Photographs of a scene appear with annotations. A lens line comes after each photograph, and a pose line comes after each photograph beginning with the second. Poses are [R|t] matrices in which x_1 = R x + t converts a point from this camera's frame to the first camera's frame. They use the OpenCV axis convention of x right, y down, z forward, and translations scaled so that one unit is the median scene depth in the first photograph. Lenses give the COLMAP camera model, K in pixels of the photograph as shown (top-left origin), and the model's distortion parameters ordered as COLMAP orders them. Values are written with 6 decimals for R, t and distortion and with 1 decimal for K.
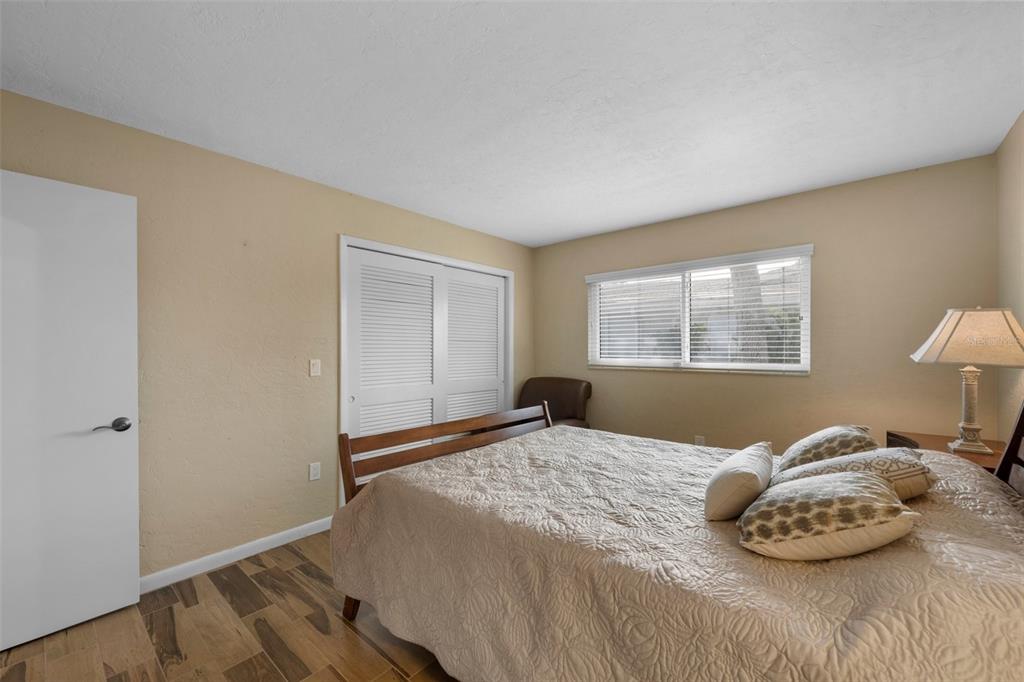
lens RADIAL K [[412.2, 0, 509.8], [0, 412.2, 344.7], [0, 0, 1]] dist [0.000220, -0.001768]
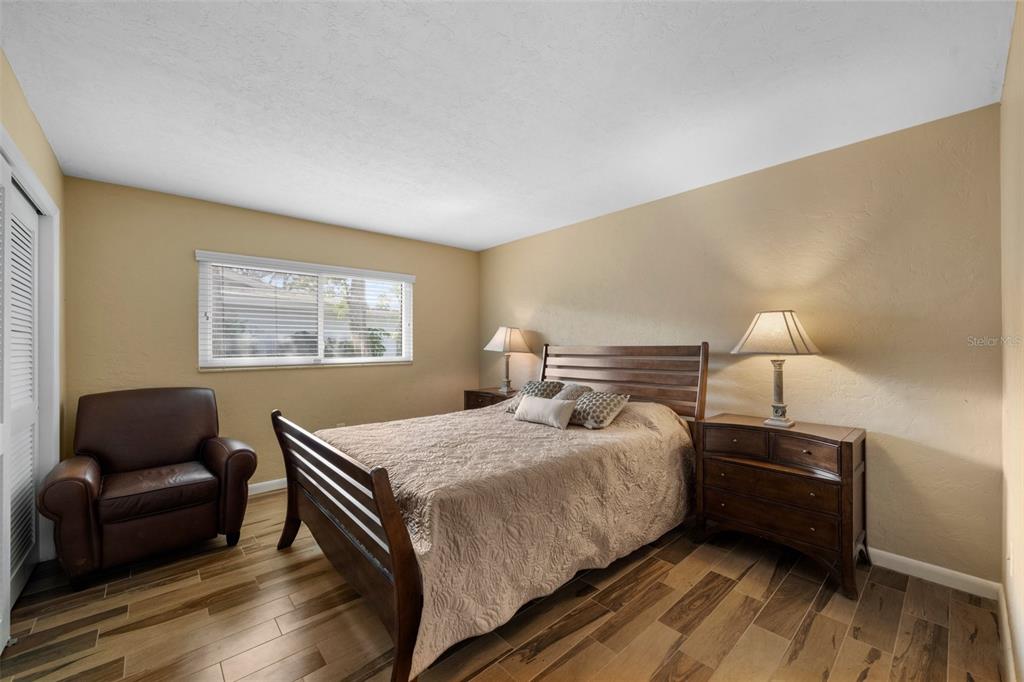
lens RADIAL K [[412.2, 0, 509.9], [0, 412.2, 344.0], [0, 0, 1]] dist [0.000220, -0.001768]
pose [[0.113393, 0.005073, 0.993537, -0.574101], [-0.004068, 0.999981, -0.004642, 0.007563], [-0.993542, -0.003515, 0.113411, 0.387285]]
